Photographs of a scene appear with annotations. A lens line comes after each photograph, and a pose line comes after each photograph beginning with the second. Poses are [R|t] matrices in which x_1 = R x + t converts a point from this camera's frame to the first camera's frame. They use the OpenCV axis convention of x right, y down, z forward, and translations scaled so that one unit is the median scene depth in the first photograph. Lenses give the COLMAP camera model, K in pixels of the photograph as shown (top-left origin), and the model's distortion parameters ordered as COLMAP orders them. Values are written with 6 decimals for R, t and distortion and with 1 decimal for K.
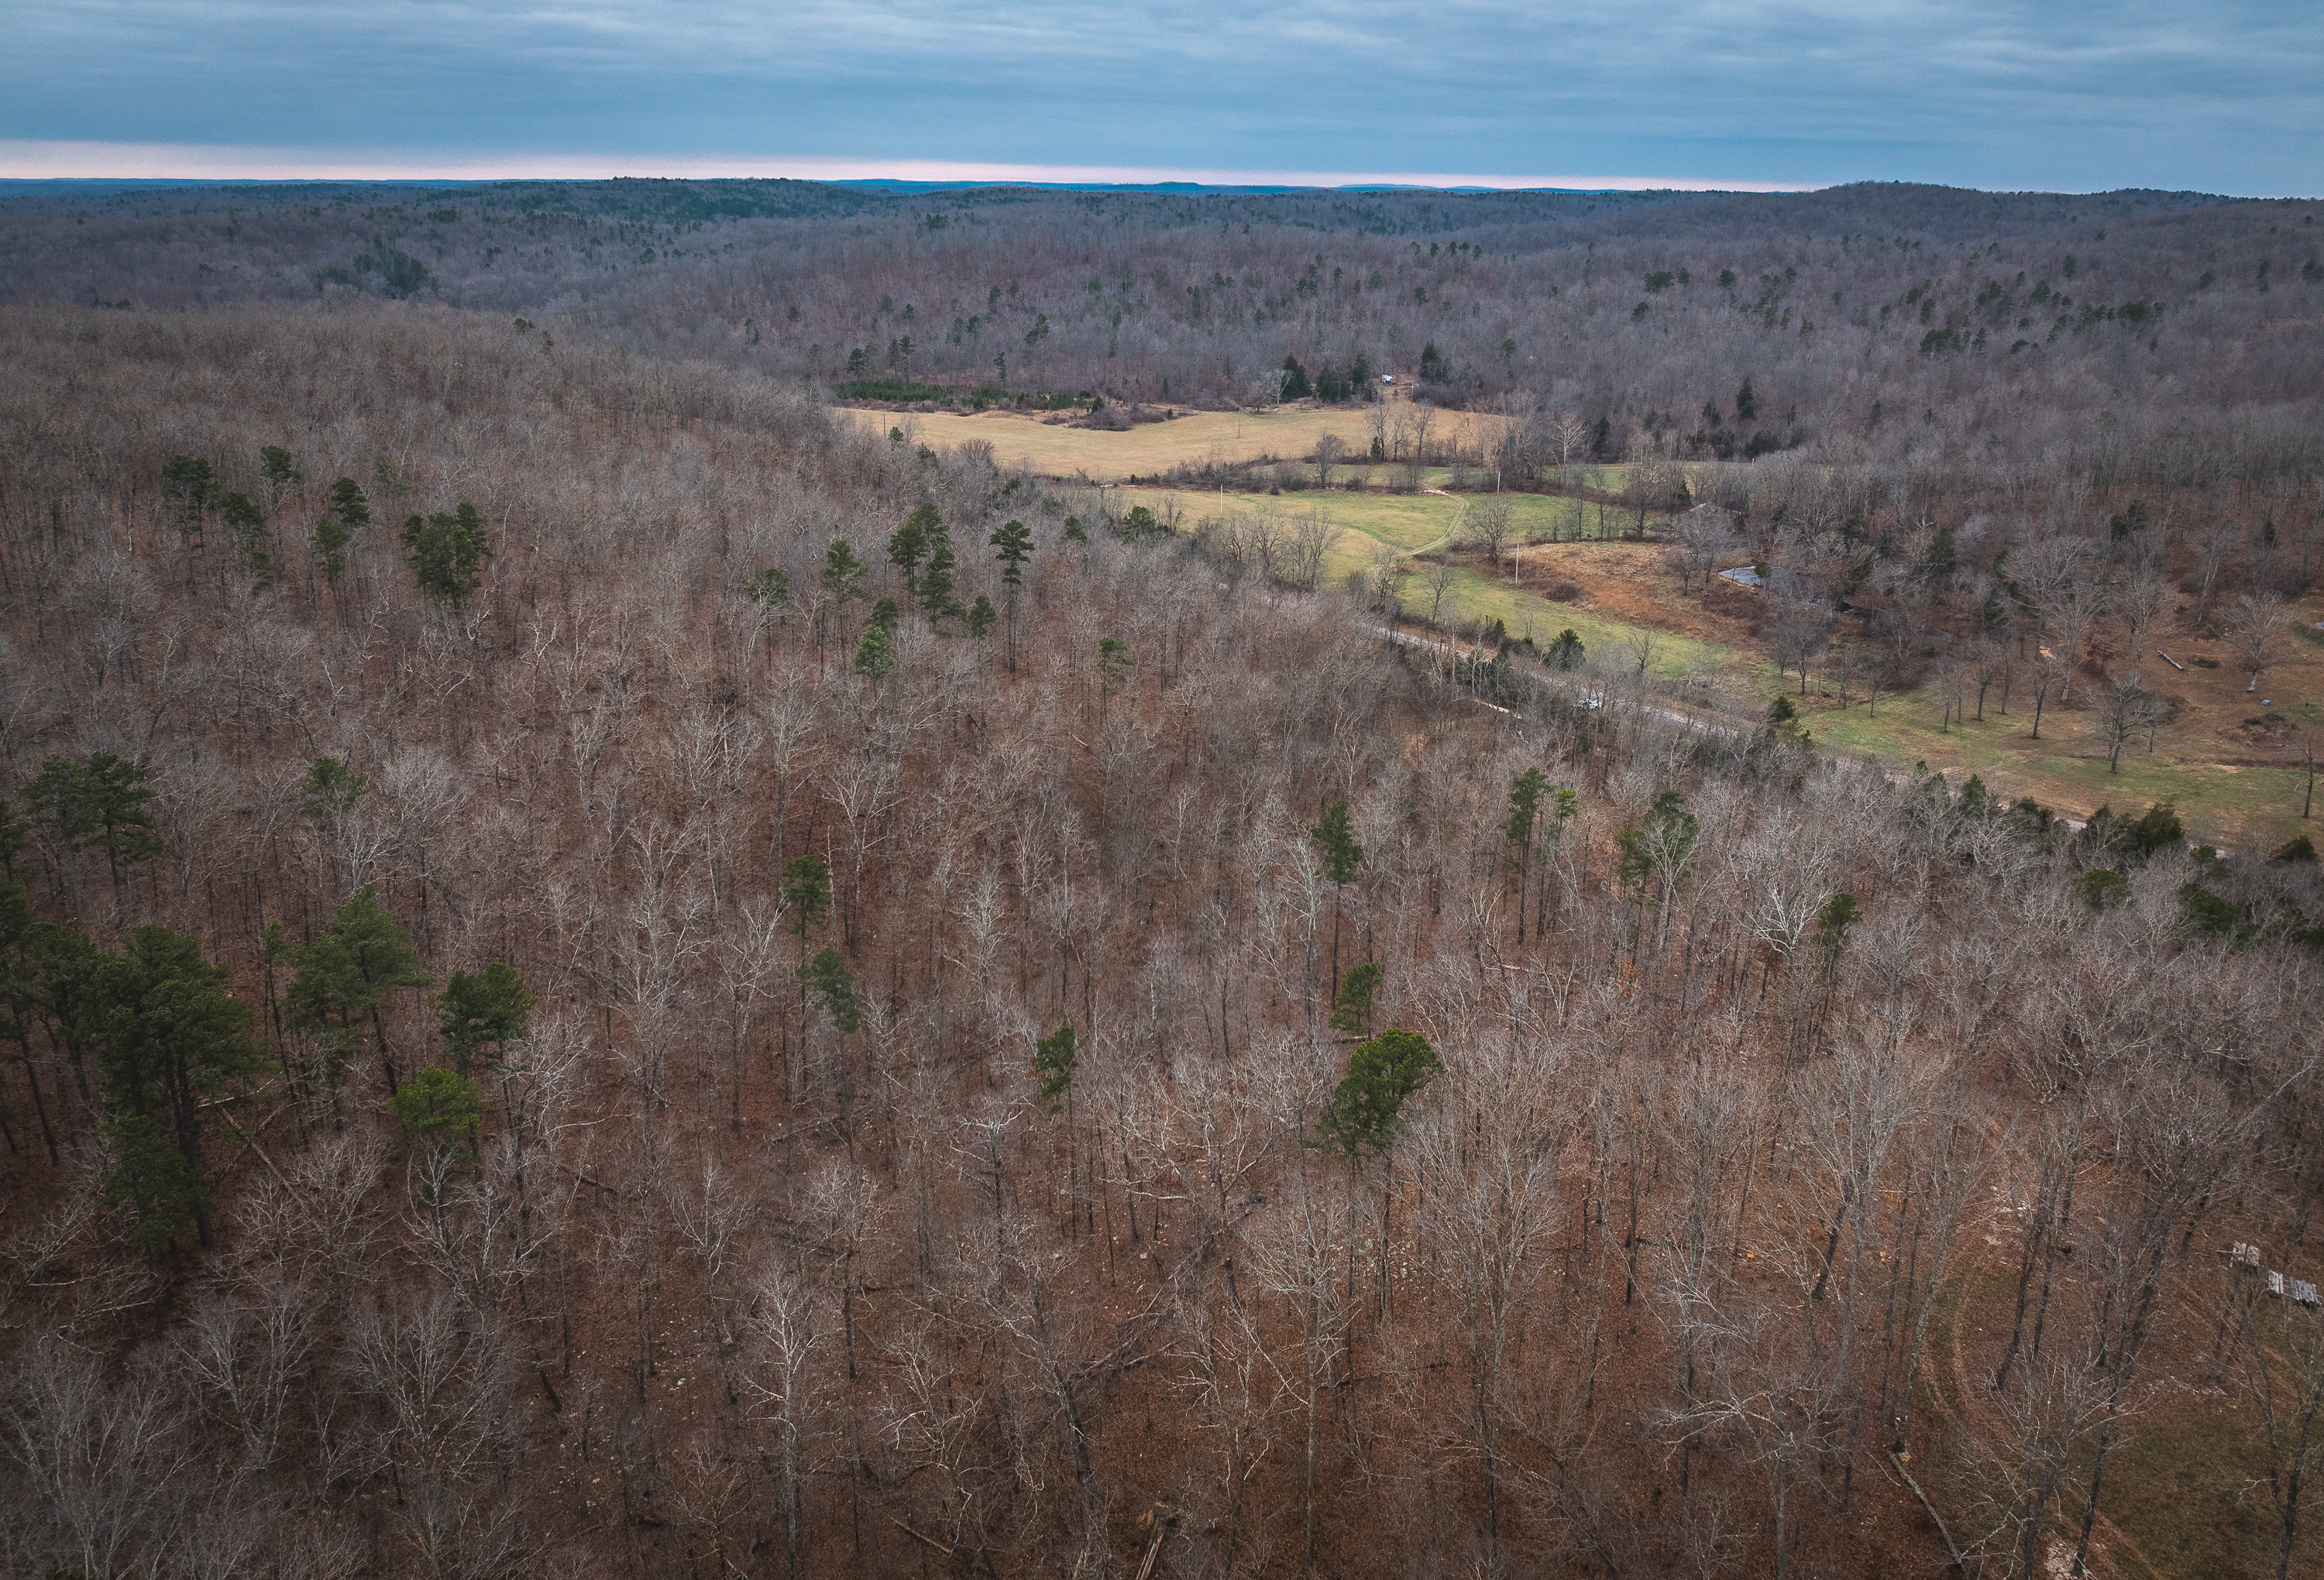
lens RADIAL K [[1578.5, 0, 1162.0], [0, 1578.5, 790.0], [0, 0, 1]] dist [-0.064097, 0.000684]
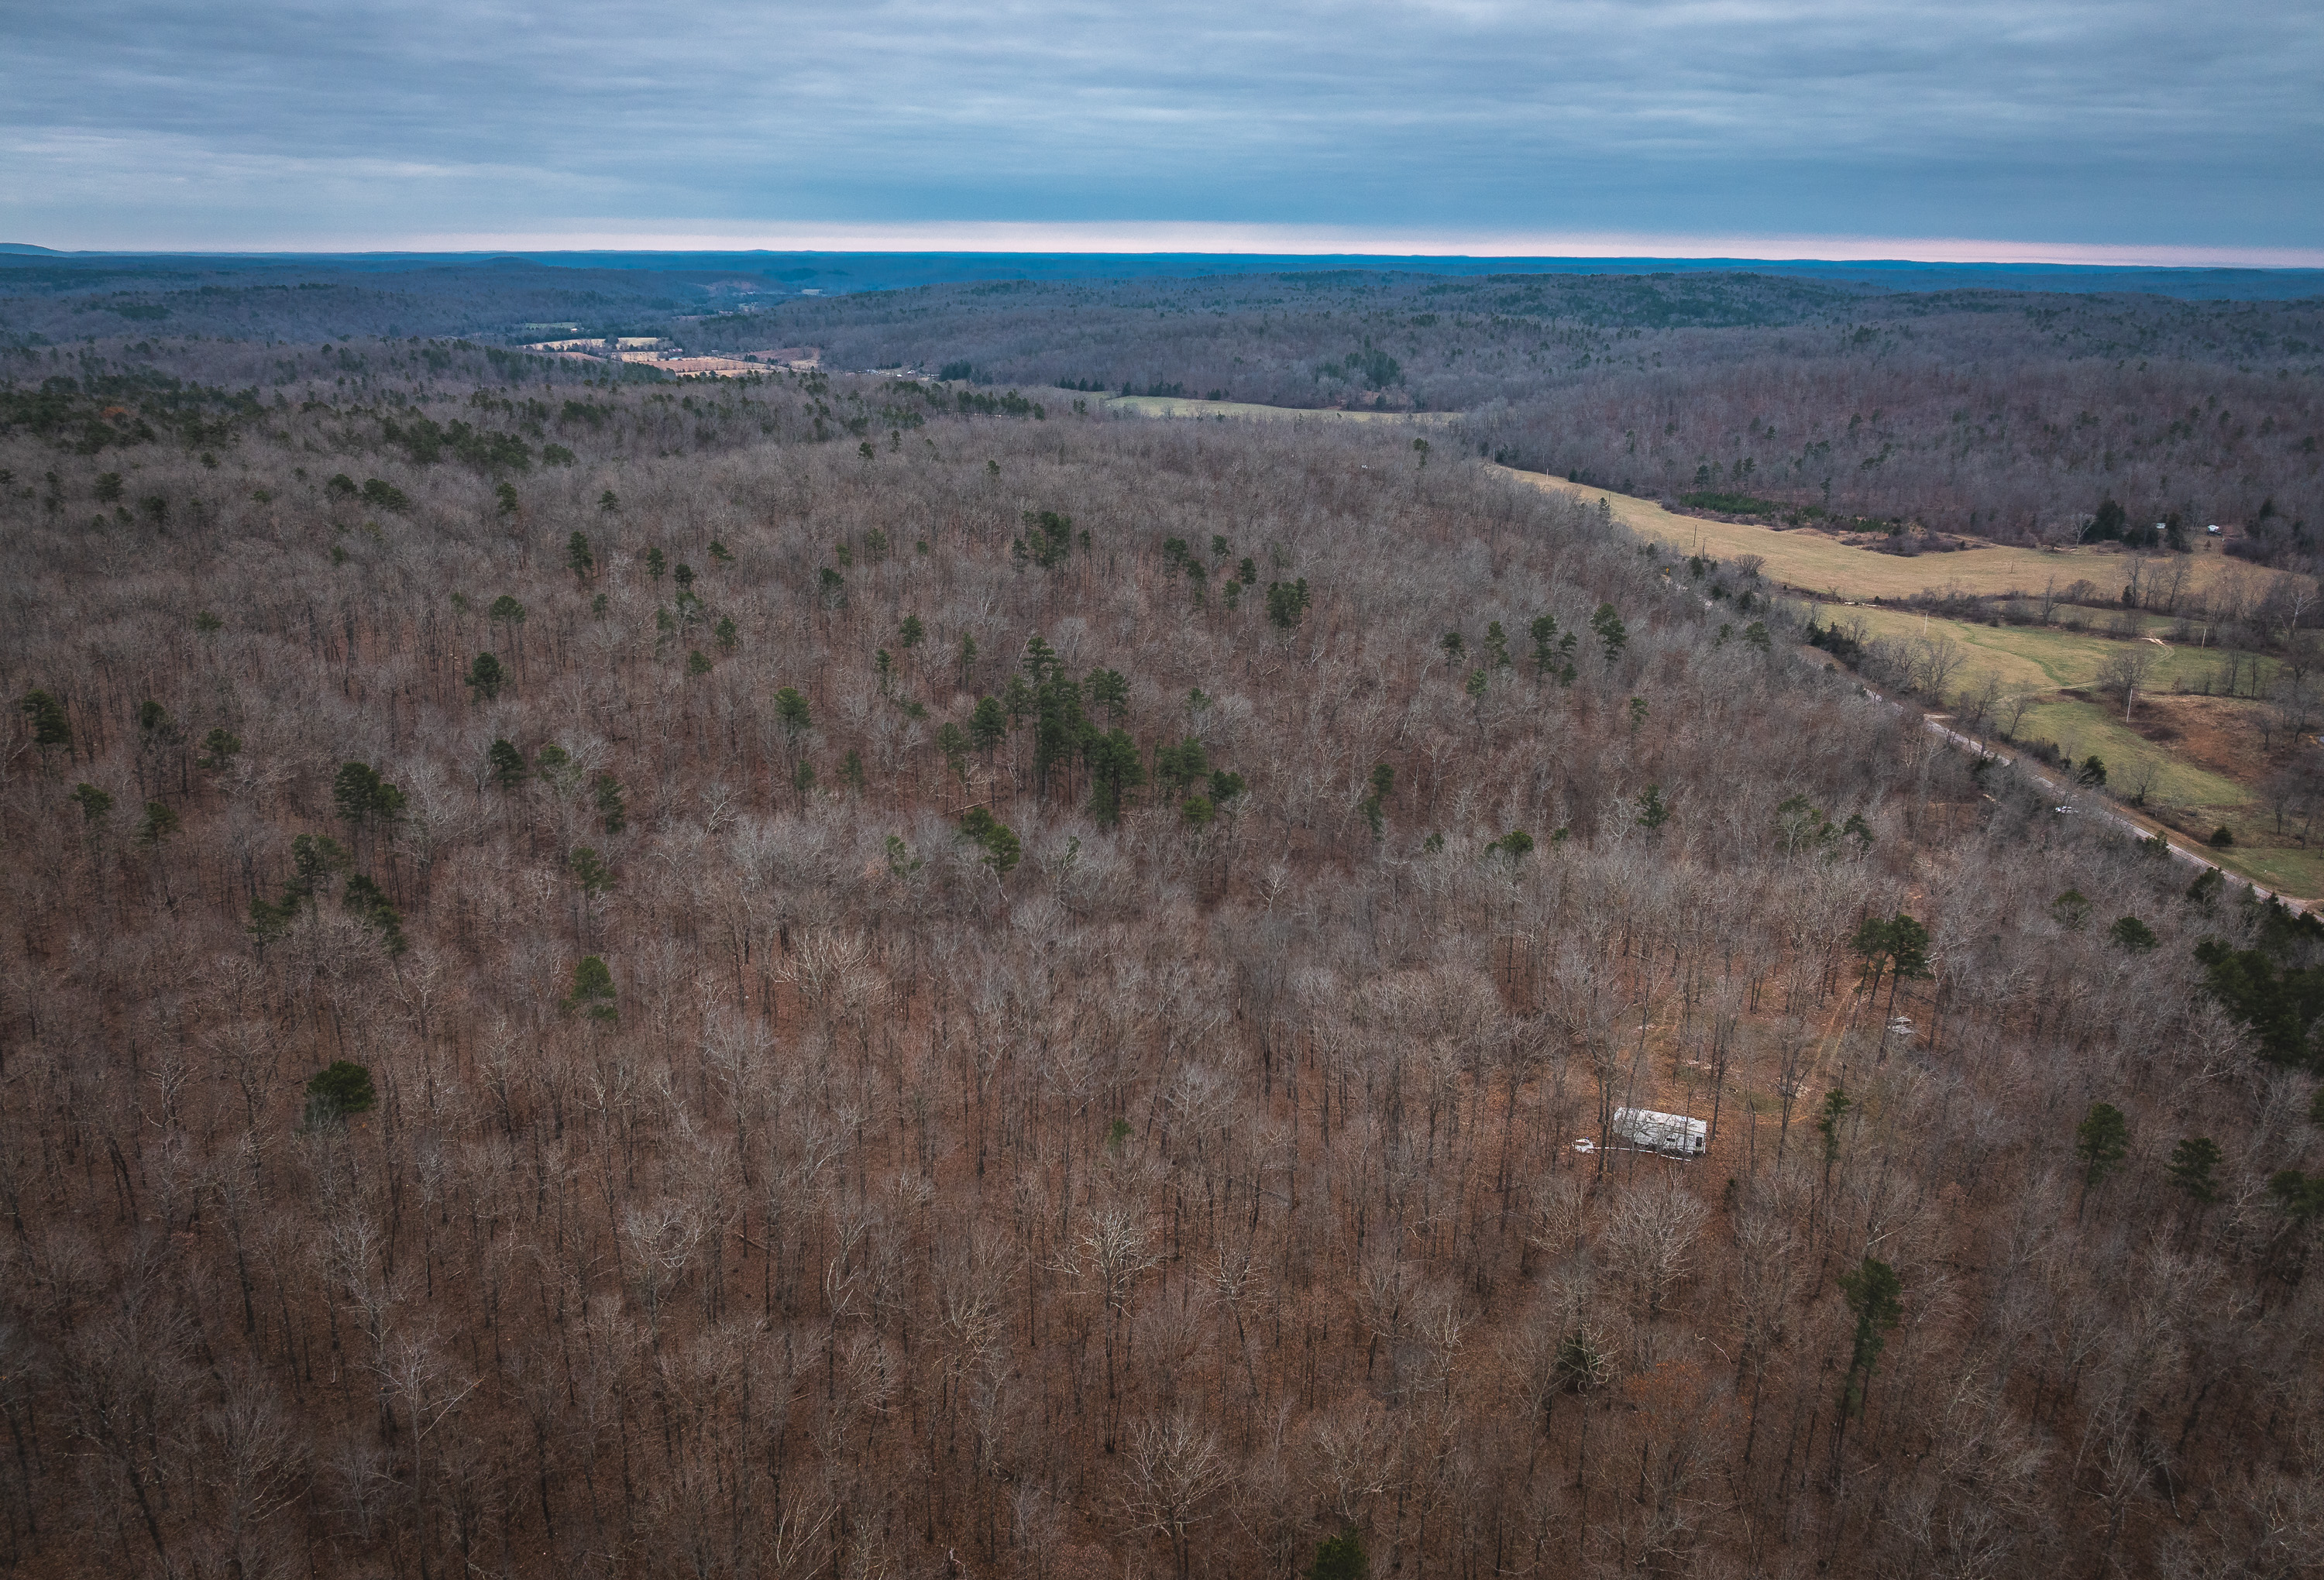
lens RADIAL K [[1633.2, 0, 1162.0], [0, 1633.2, 790.0], [0, 0, 1]] dist [-0.097725, 0.000111]
pose [[0.830016, 0.158260, -0.534815, 0.194203], [-0.182483, 0.983179, 0.007729, 0.031443], [0.527042, 0.091180, 0.844934, -0.279073]]
